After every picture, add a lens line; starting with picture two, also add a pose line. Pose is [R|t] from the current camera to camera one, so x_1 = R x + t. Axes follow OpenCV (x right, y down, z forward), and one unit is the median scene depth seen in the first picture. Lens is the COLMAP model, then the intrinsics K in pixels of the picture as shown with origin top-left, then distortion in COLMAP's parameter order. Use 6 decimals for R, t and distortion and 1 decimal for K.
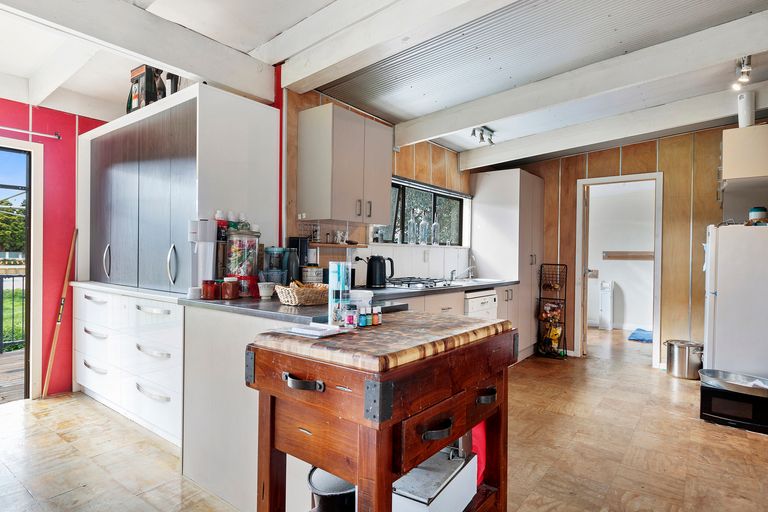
lens RADIAL K [[429.1, 0, 384.0], [0, 429.1, 256.0], [0, 0, 1]] dist [0.002783, 0.000625]
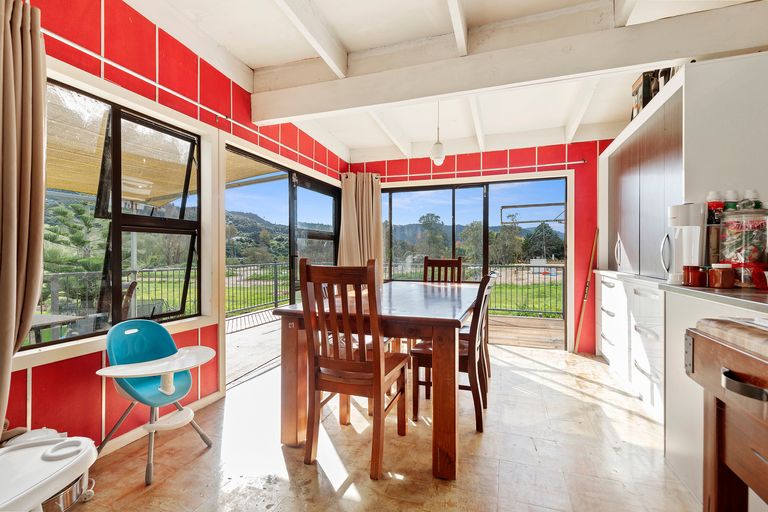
lens RADIAL K [[343.0, 0, 384.0], [0, 343.0, 256.0], [0, 0, 1]] dist [-0.000010, -0.000114]
pose [[0.310425, -0.004728, -0.950586, 0.096135], [-0.001506, 0.999984, -0.005466, 0.037430], [0.950597, 0.003128, 0.310413, 0.113199]]
